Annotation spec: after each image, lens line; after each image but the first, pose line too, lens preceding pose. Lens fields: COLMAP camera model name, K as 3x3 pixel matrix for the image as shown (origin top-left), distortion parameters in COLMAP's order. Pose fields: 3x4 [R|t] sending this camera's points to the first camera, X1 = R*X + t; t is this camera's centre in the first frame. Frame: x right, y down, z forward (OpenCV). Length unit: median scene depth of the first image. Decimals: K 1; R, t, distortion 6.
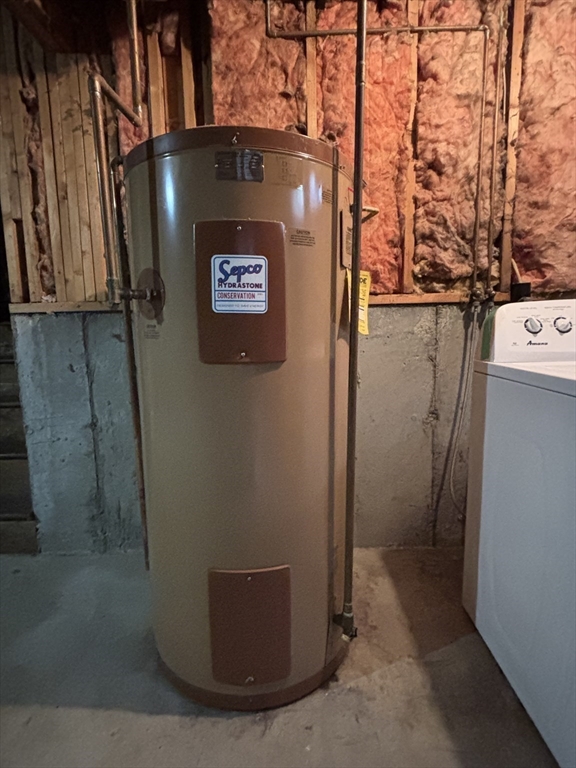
lens RADIAL K [[393.4, 0, 289.3], [0, 393.4, 381.4], [0, 0, 1]] dist [0.000980, 0.000135]
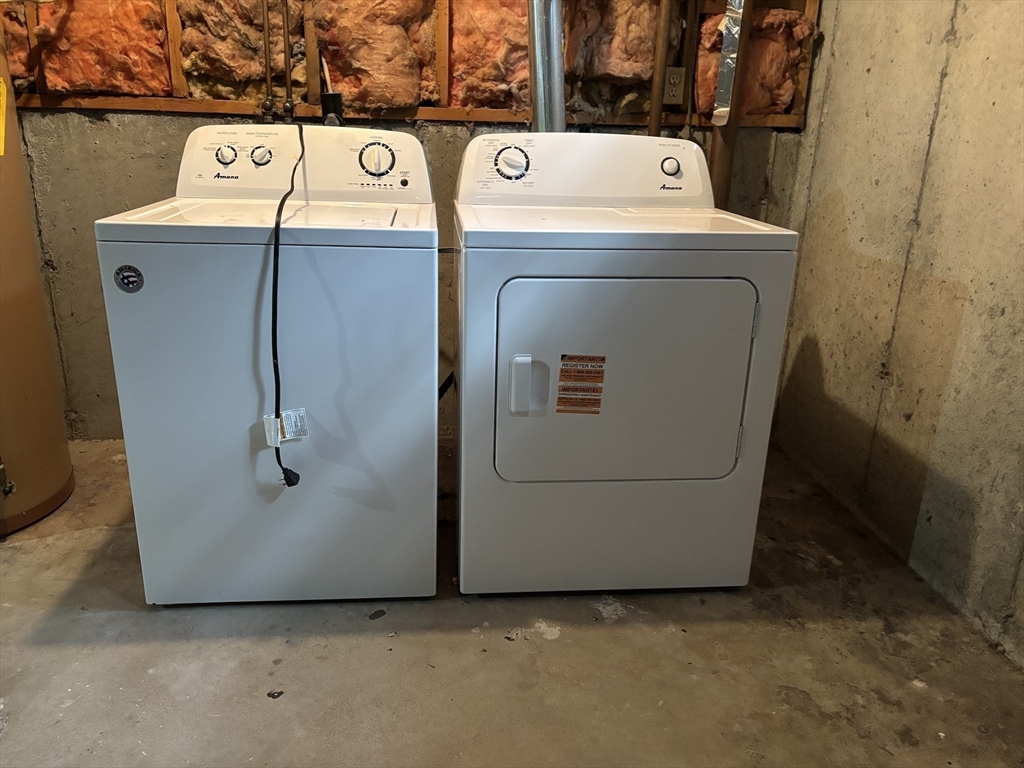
lens RADIAL K [[772.5, 0, 511.7], [0, 772.5, 388.2], [0, 0, 1]] dist [0.037584, -0.039910]
pose [[0.994790, 0.022389, 0.099458, 0.799330], [-0.041092, 0.980886, 0.190192, 0.006458], [-0.093299, -0.193288, 0.976696, -0.593269]]
